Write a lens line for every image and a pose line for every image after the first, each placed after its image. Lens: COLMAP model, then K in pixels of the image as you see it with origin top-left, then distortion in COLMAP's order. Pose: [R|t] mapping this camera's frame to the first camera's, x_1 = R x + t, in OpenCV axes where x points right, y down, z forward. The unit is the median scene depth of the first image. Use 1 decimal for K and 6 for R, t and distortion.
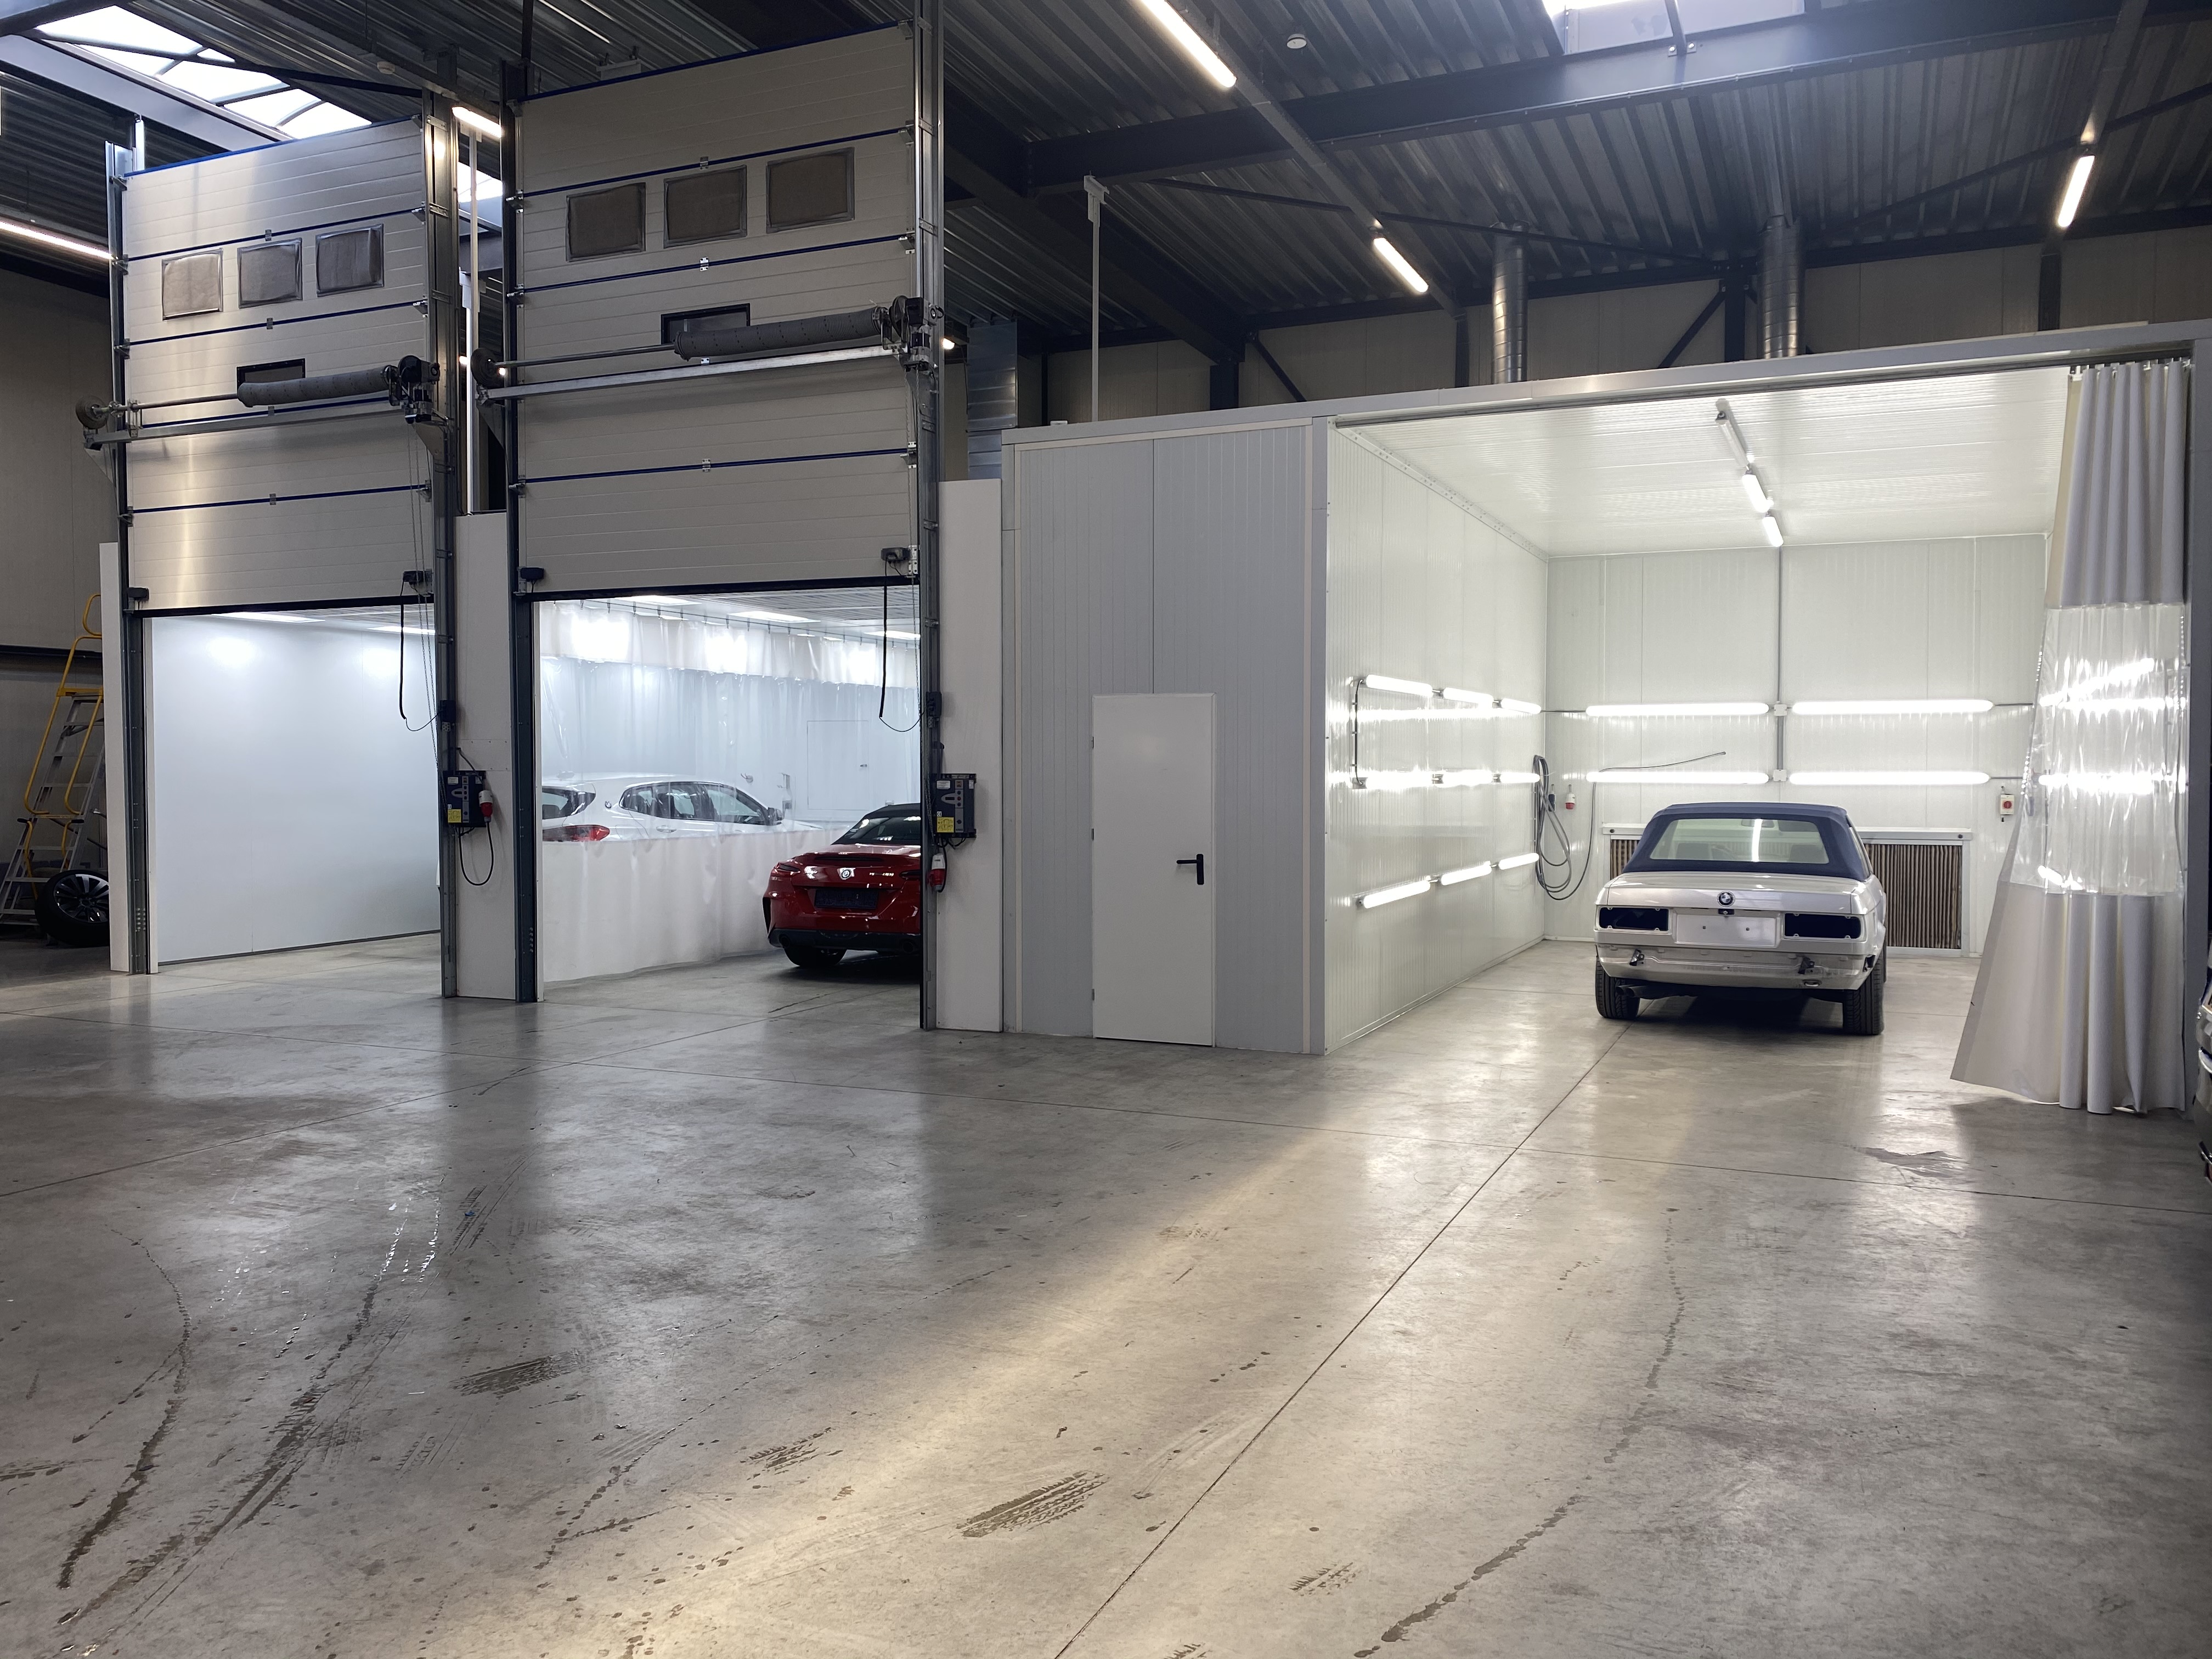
lens RADIAL K [[1705.5, 0, 1106.0], [0, 1705.5, 829.5], [0, 0, 1]] dist [0.001934, 0.000351]
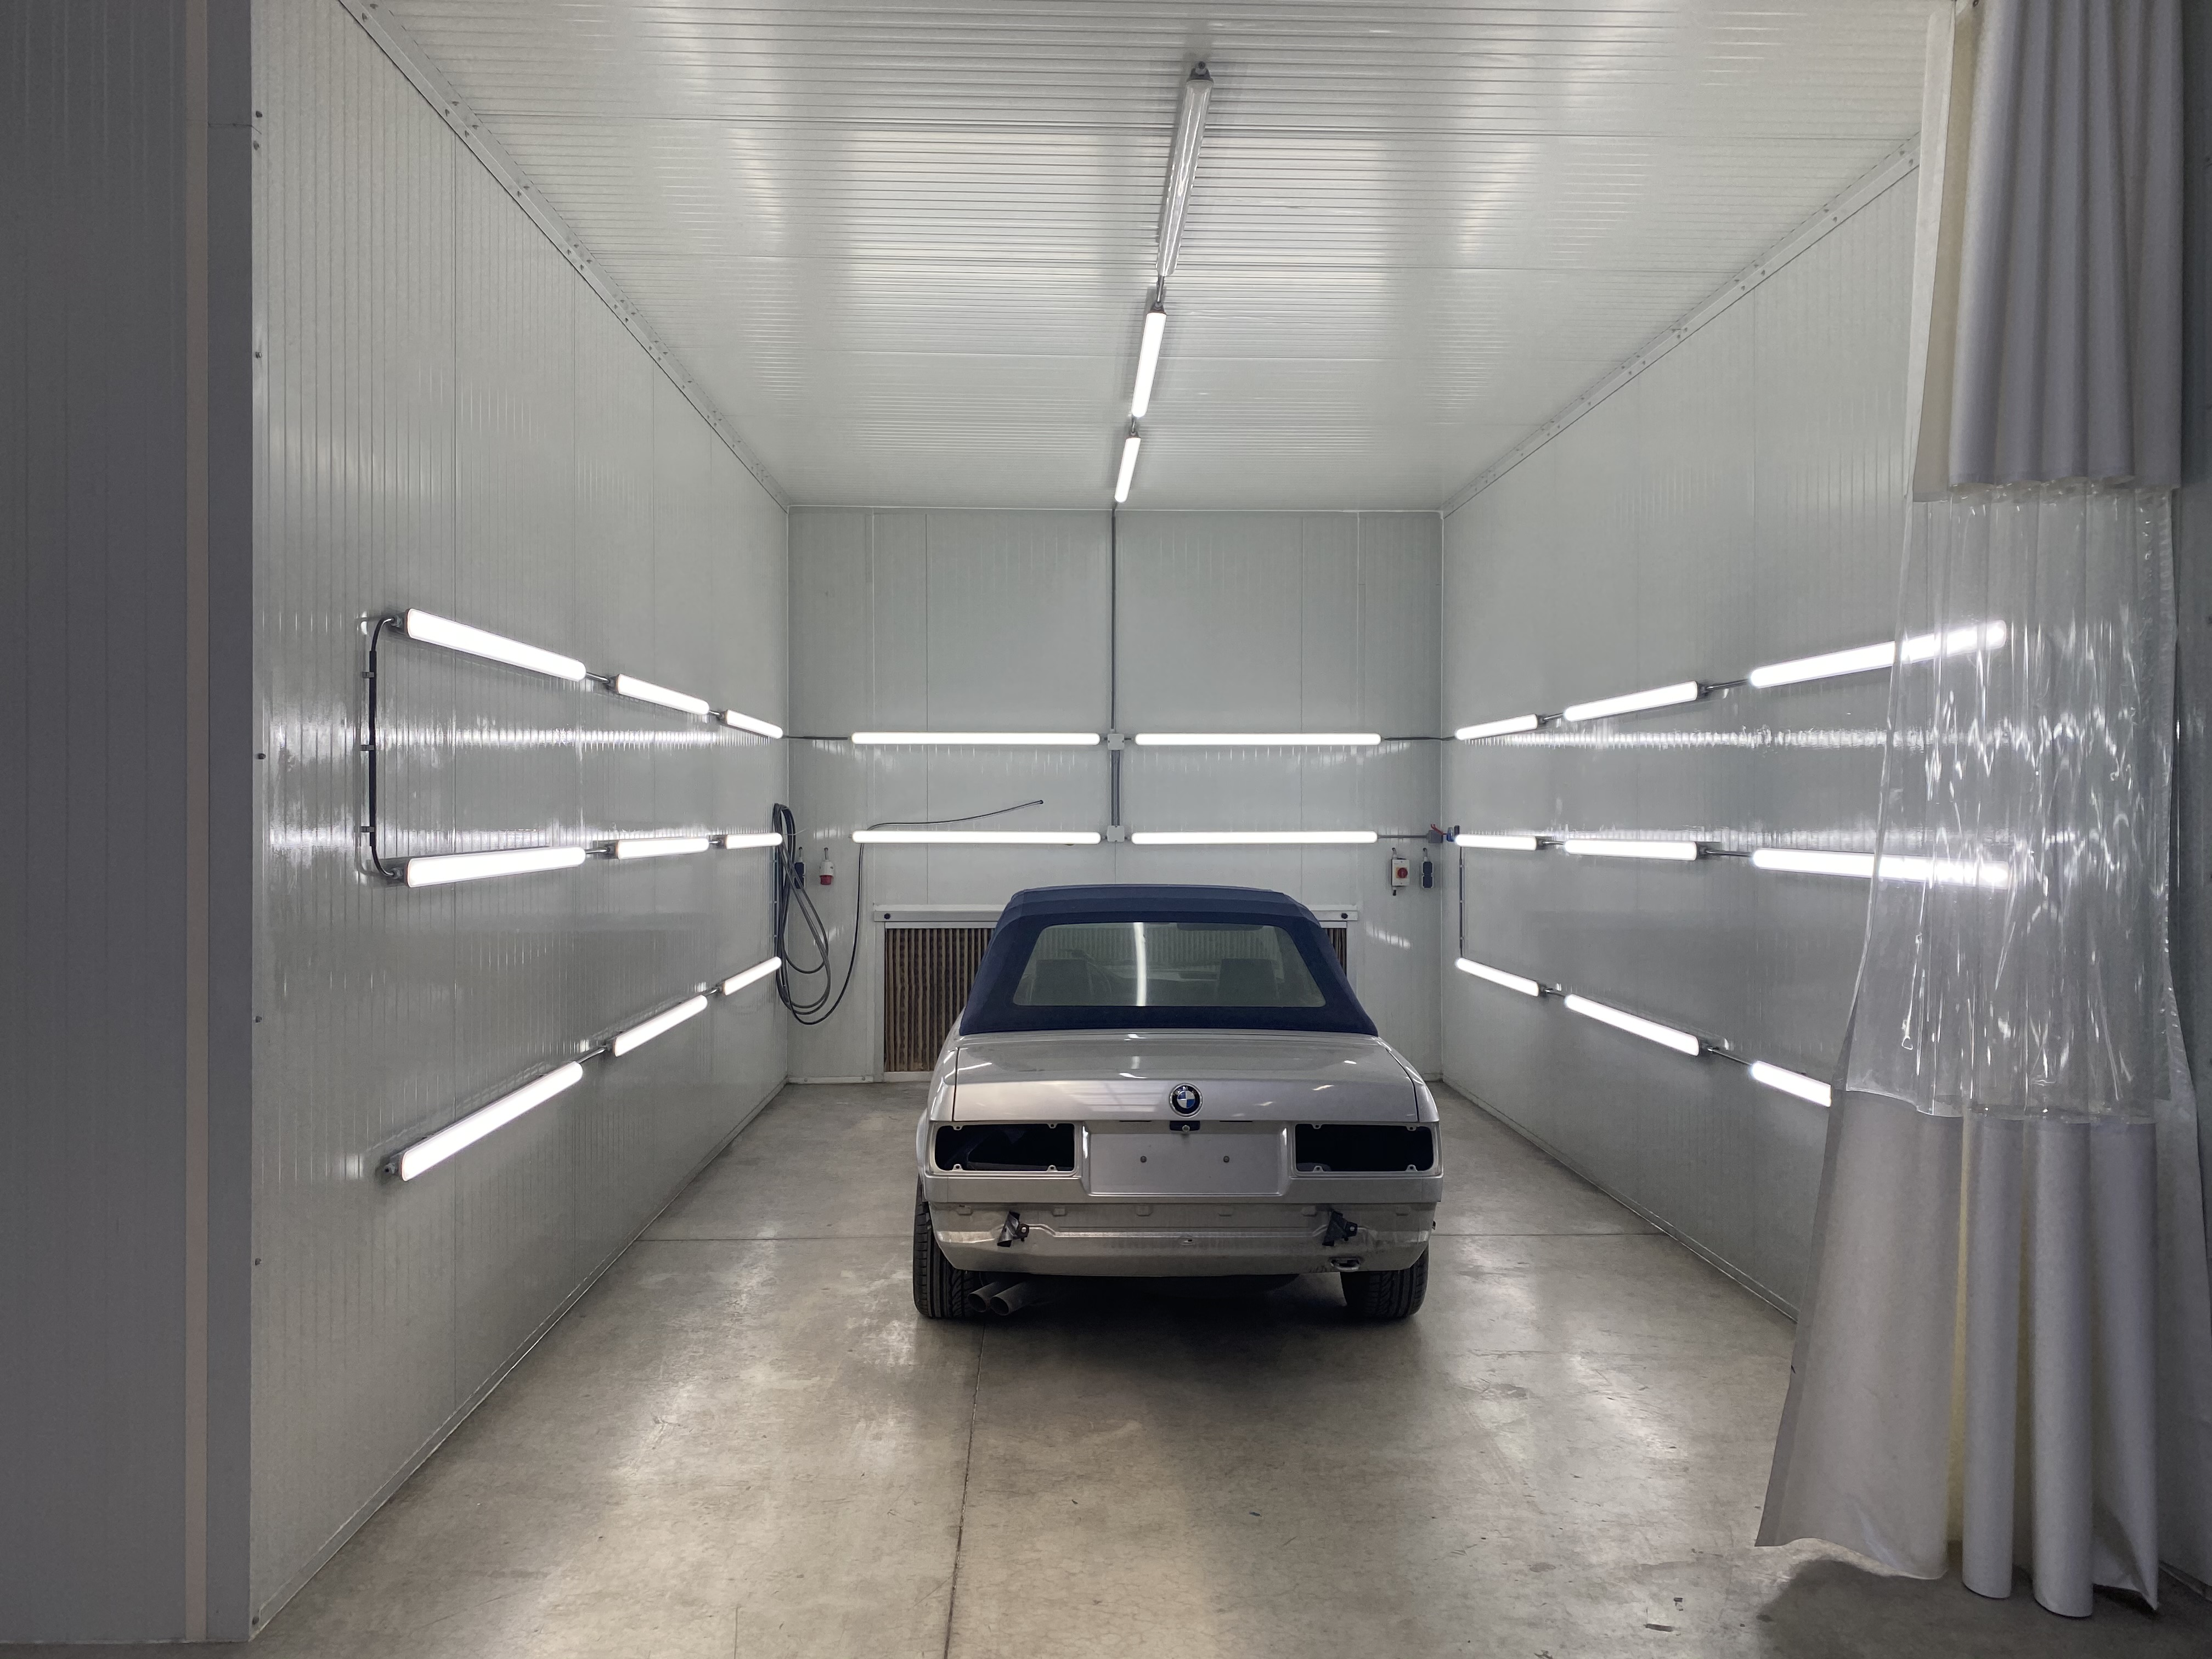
lens RADIAL K [[1705.5, 0, 1106.0], [0, 1705.5, 829.5], [0, 0, 1]] dist [0.001934, 0.000351]
pose [[0.899648, -0.002826, 0.436608, 0.092615], [0.014045, 0.999649, -0.022470, -0.019617], [-0.436391, 0.026347, 0.899371, 0.410079]]
